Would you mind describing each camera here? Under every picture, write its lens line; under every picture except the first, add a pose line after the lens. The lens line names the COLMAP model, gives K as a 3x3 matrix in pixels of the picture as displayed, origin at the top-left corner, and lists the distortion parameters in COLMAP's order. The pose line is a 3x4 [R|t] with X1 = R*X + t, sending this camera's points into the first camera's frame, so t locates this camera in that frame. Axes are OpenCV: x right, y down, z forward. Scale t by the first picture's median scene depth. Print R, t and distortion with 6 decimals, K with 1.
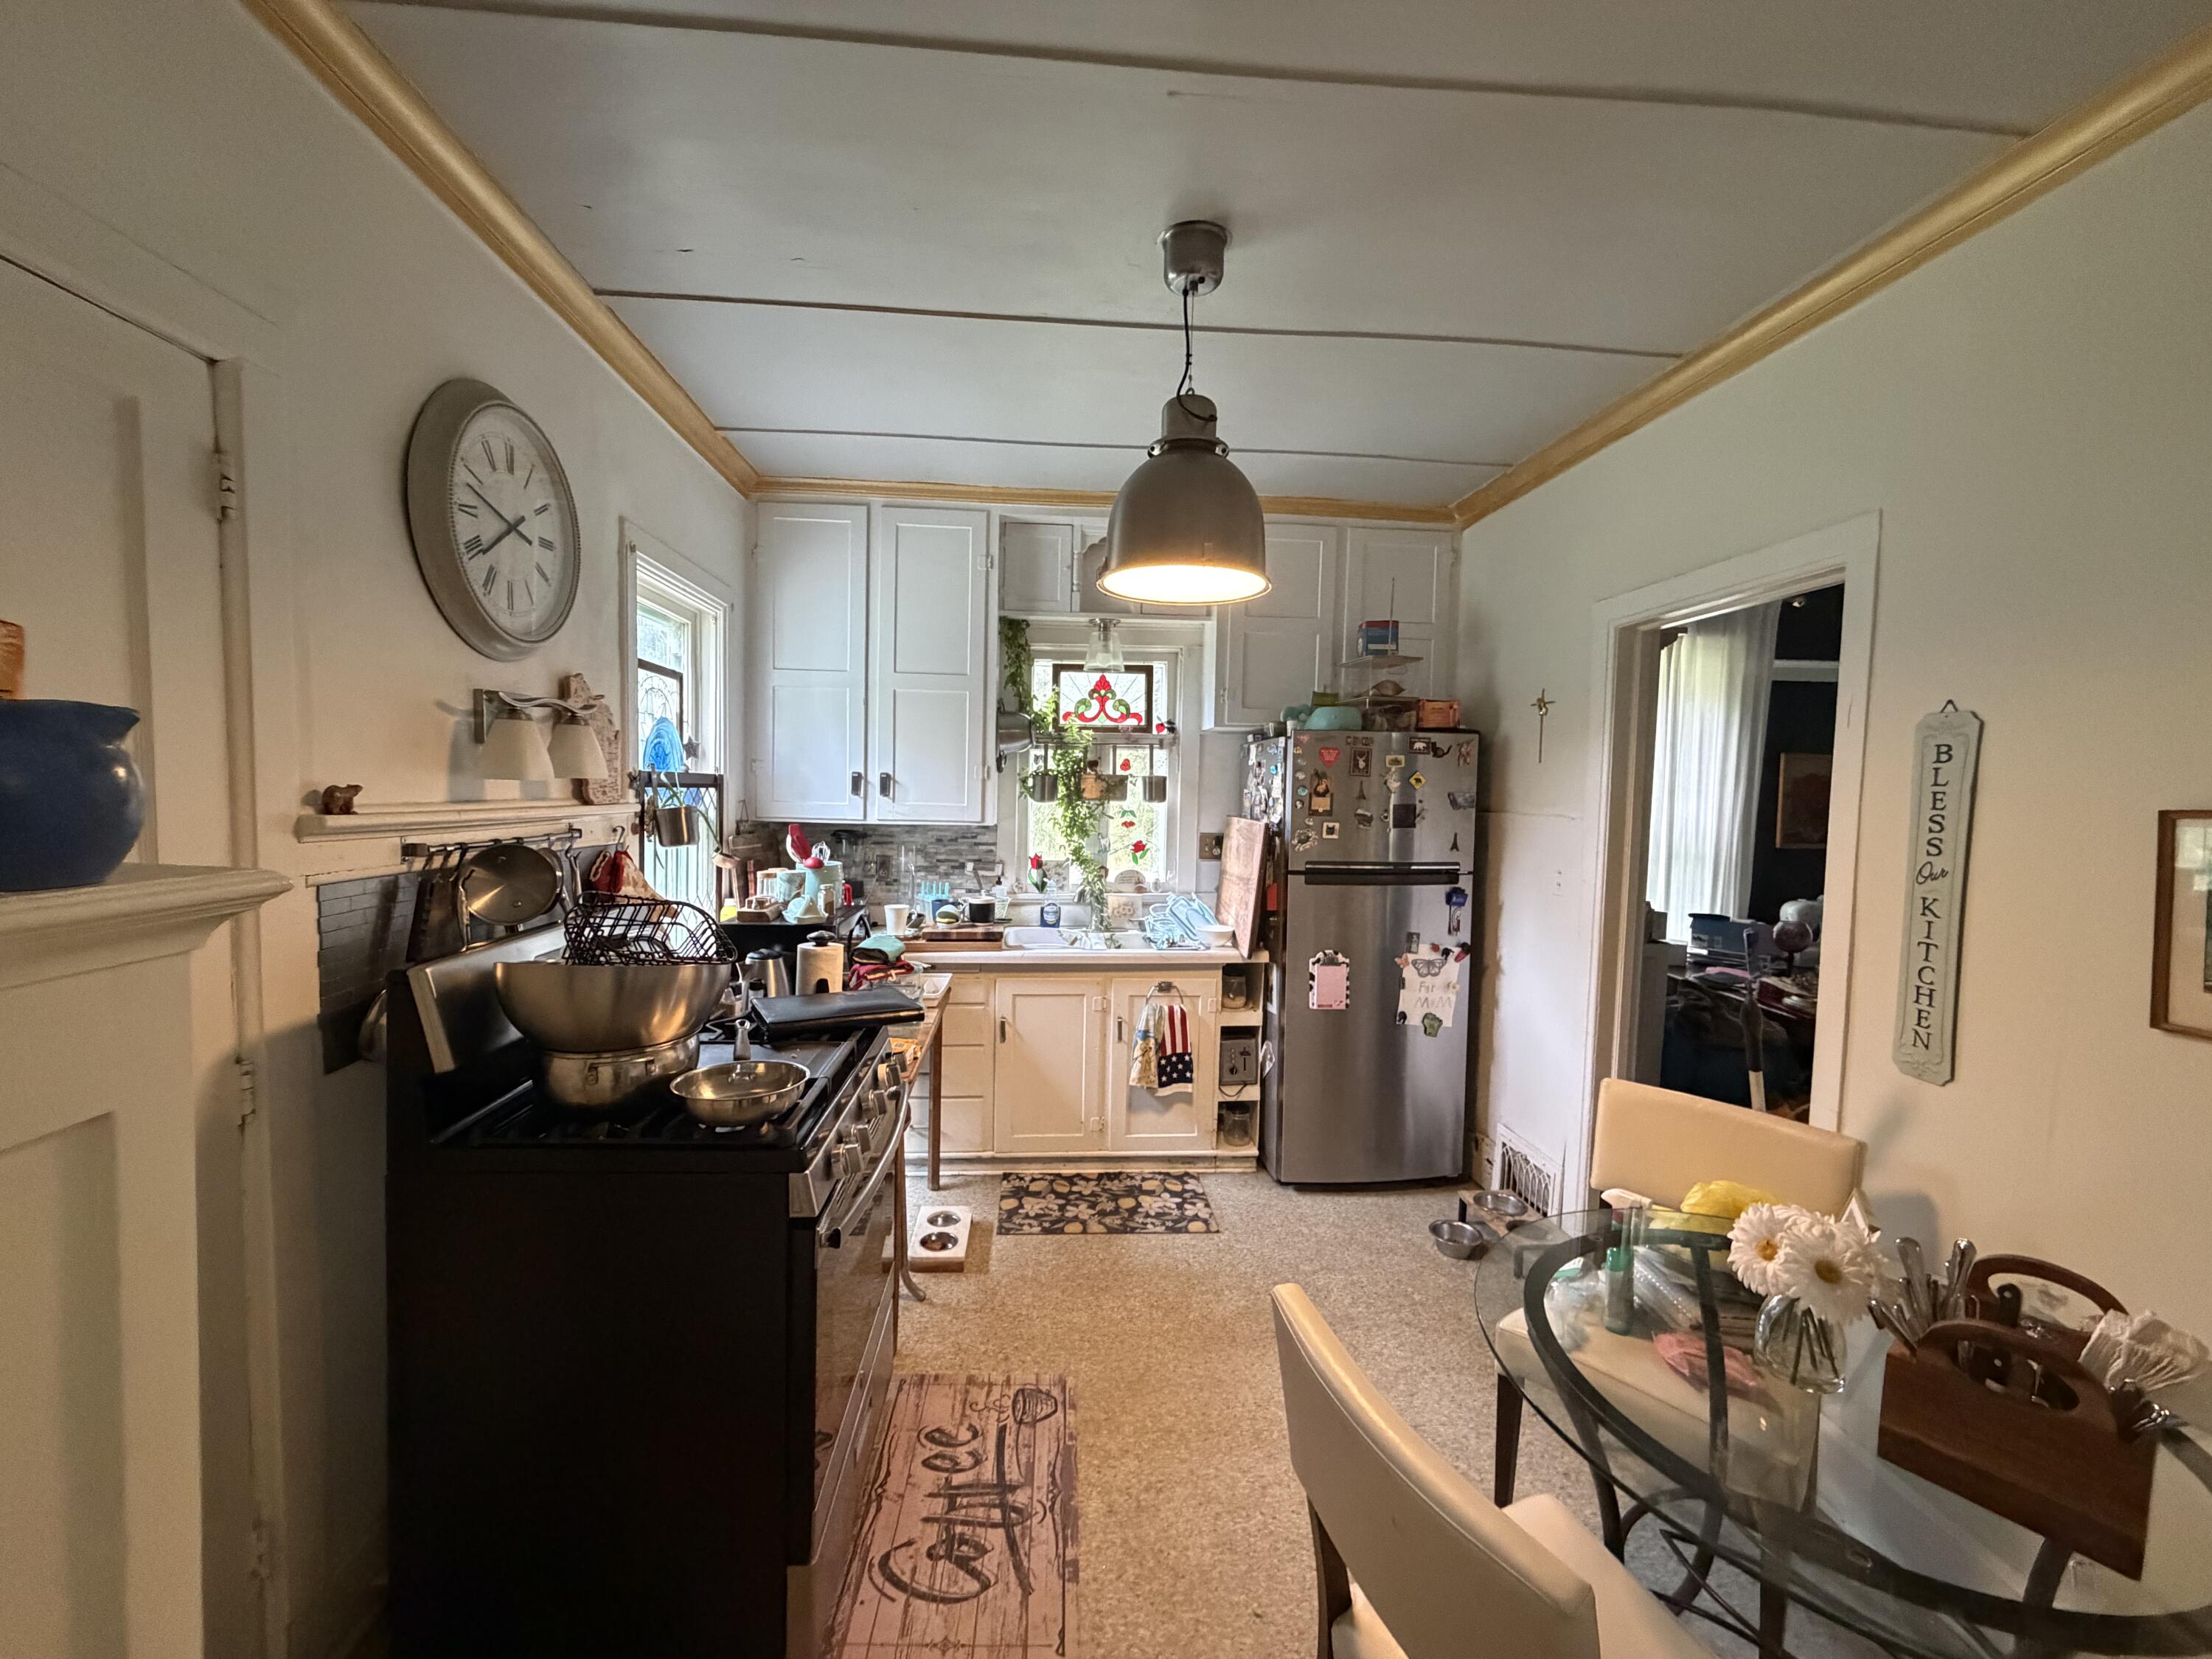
lens RADIAL K [[881.7, 0, 1107.8], [0, 881.7, 837.1], [0, 0, 1]] dist [-0.000773, -0.000101]
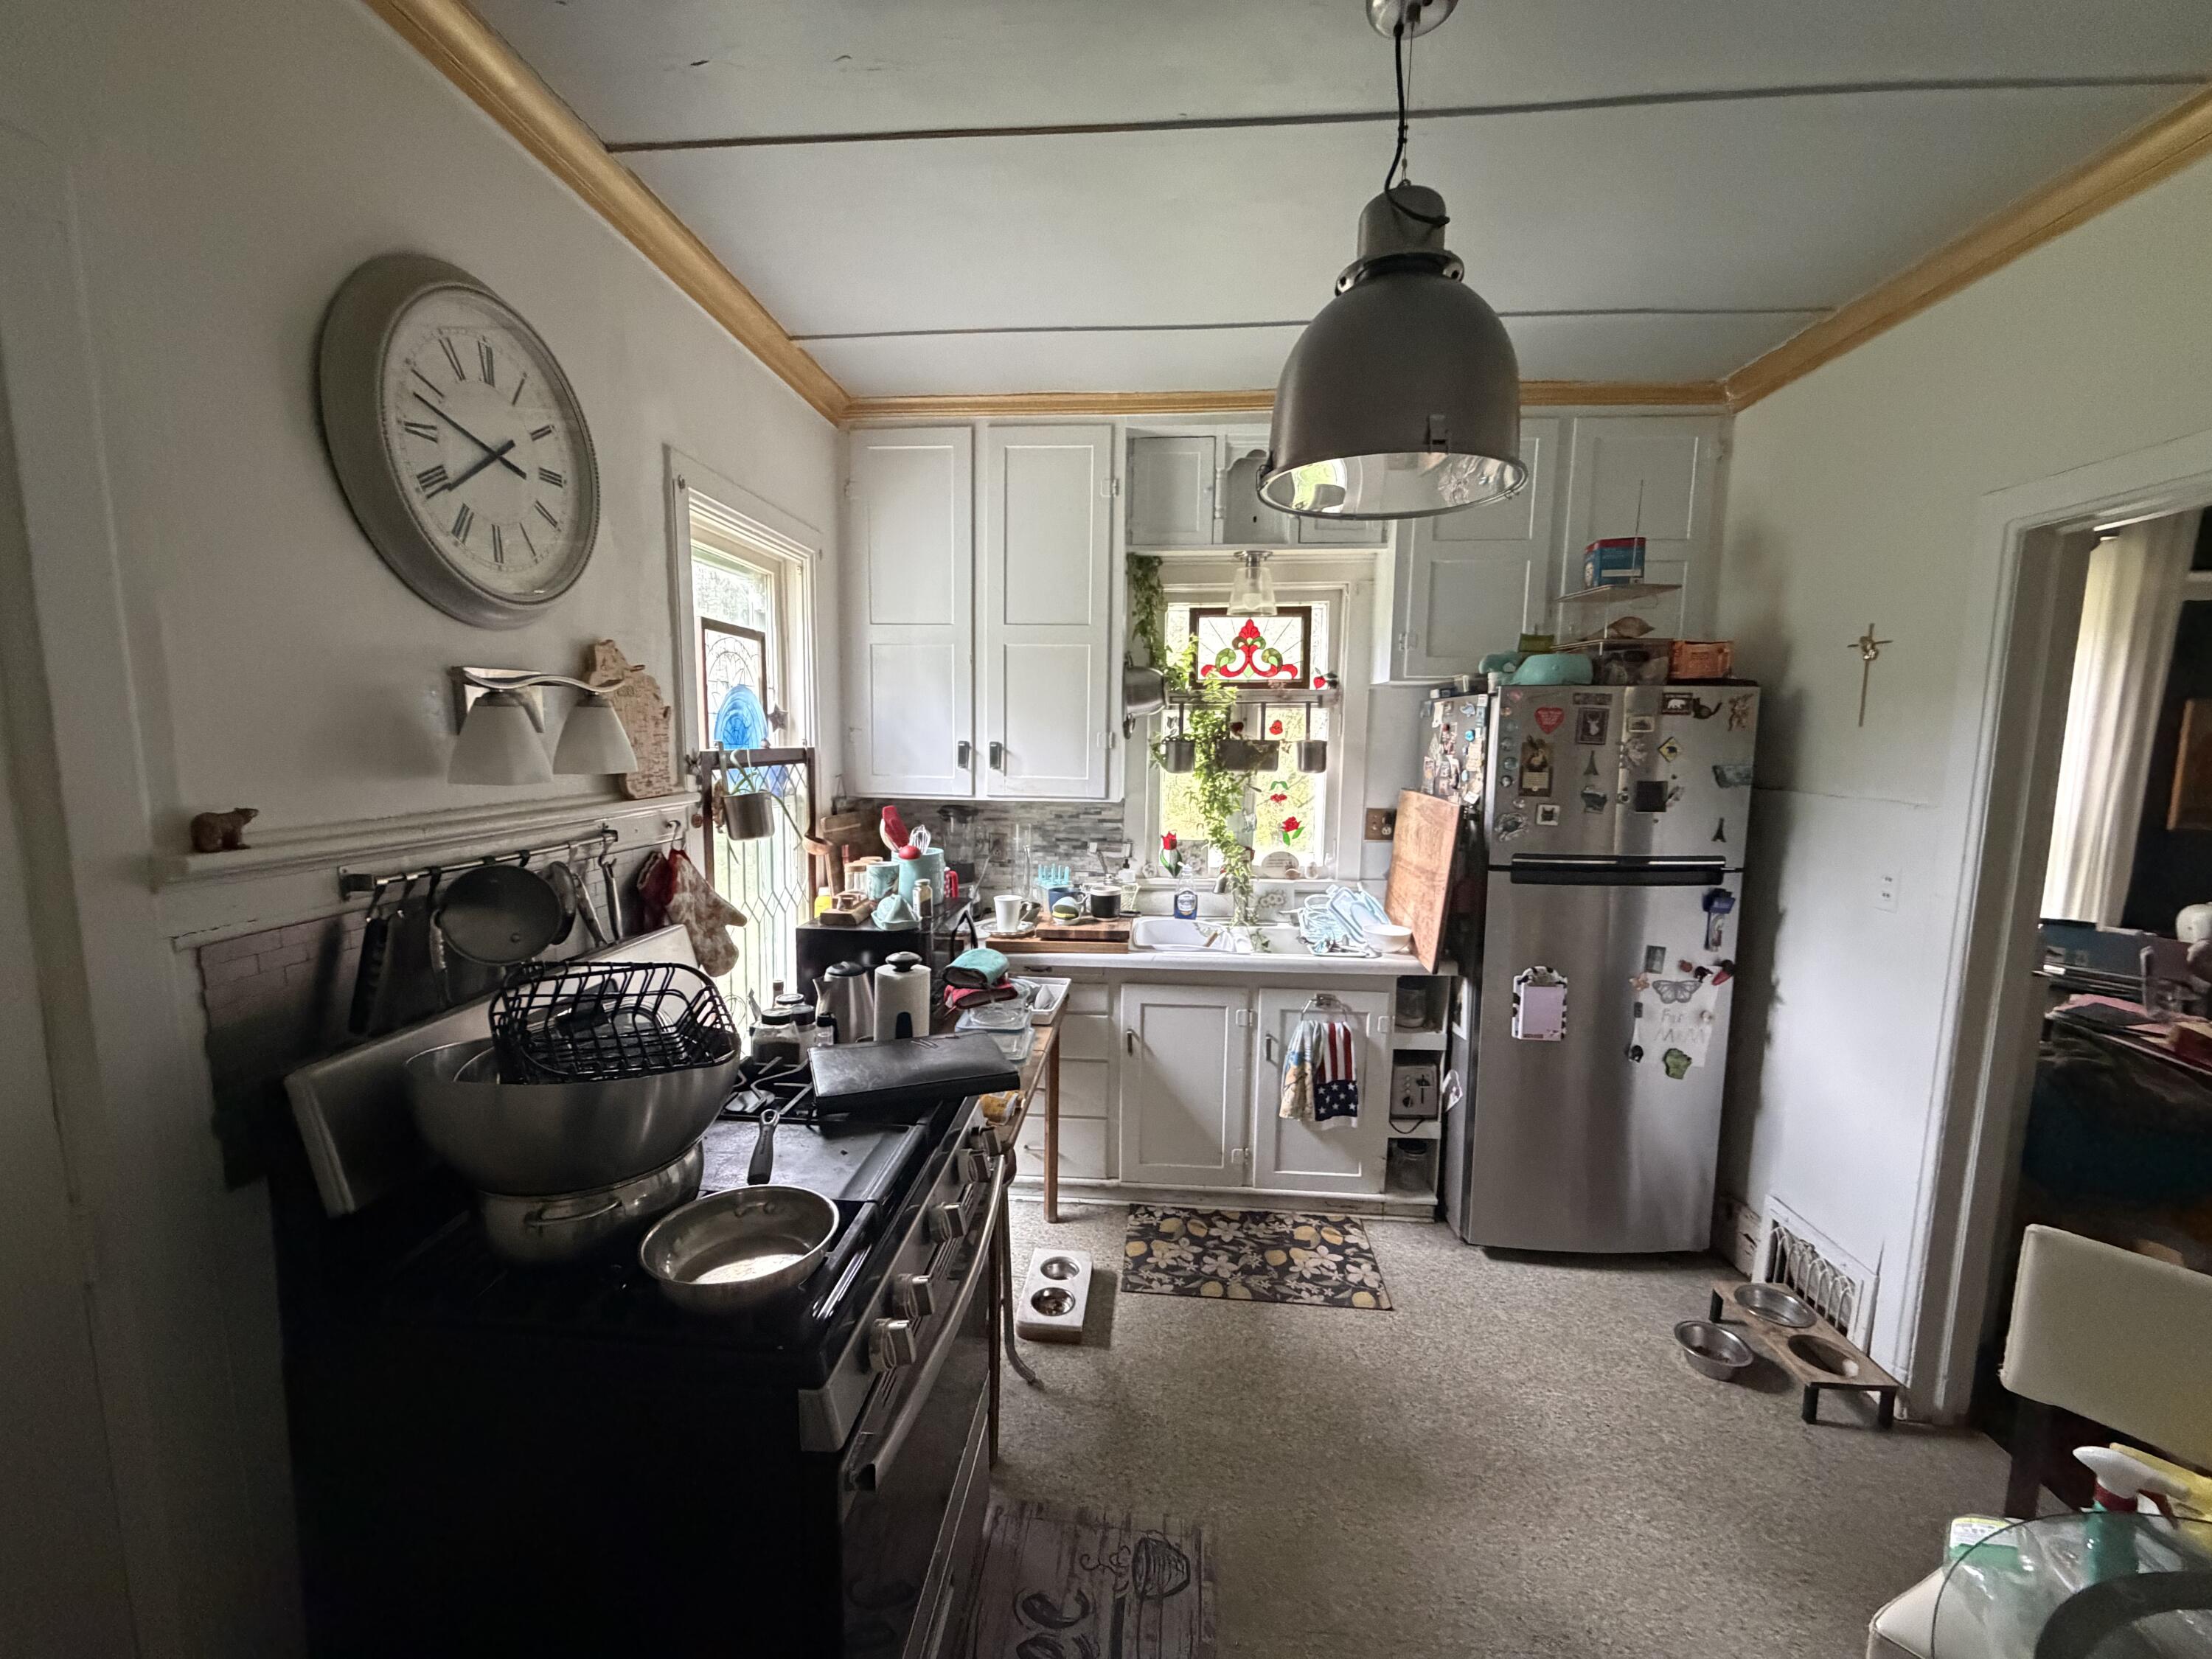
lens RADIAL K [[891.4, 0, 1106.0], [0, 891.4, 829.5], [0, 0, 1]] dist [0.002711, 0.000053]
pose [[0.987889, 0.008286, -0.154939, -0.009452], [-0.000231, 0.998650, 0.051934, -0.034332], [0.155161, -0.051270, 0.986558, 0.158074]]
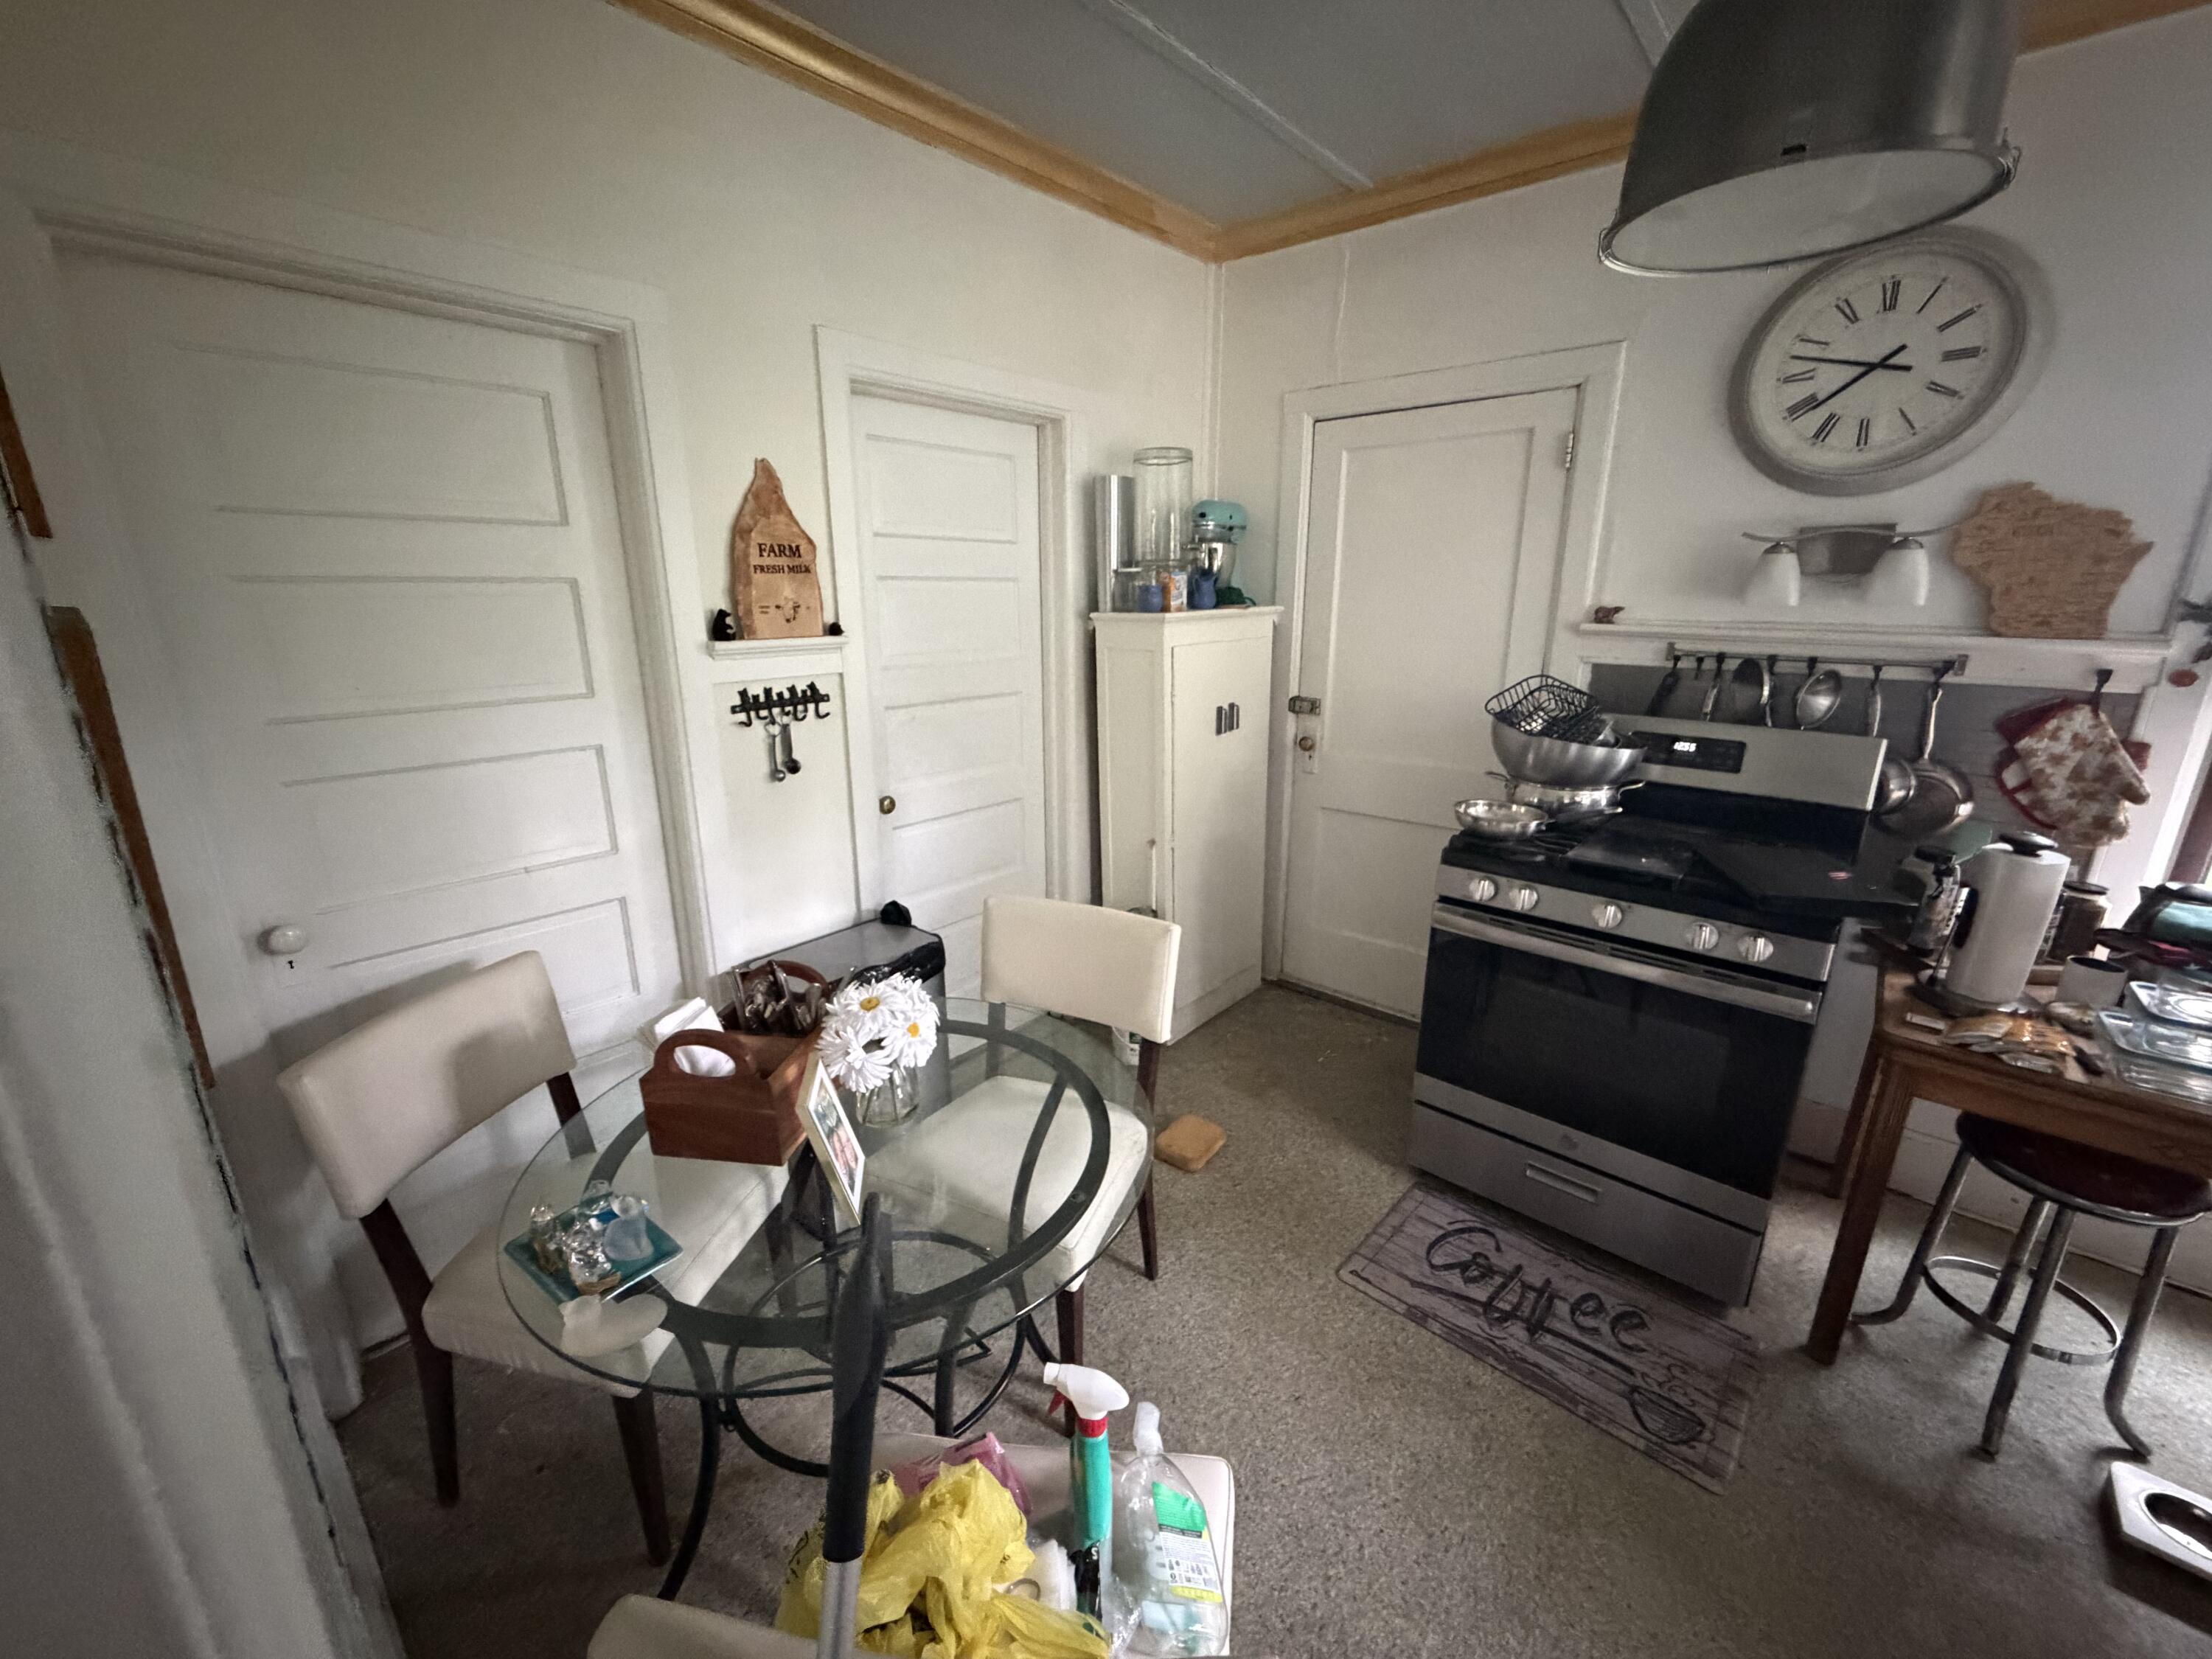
lens RADIAL K [[891.4, 0, 1106.0], [0, 891.4, 829.5], [0, 0, 1]] dist [0.002711, 0.000053]
pose [[-0.715948, 0.165432, -0.678271, 0.463727], [-0.059227, 0.953626, 0.295109, -0.041317], [0.695637, 0.251455, -0.672948, 0.672000]]
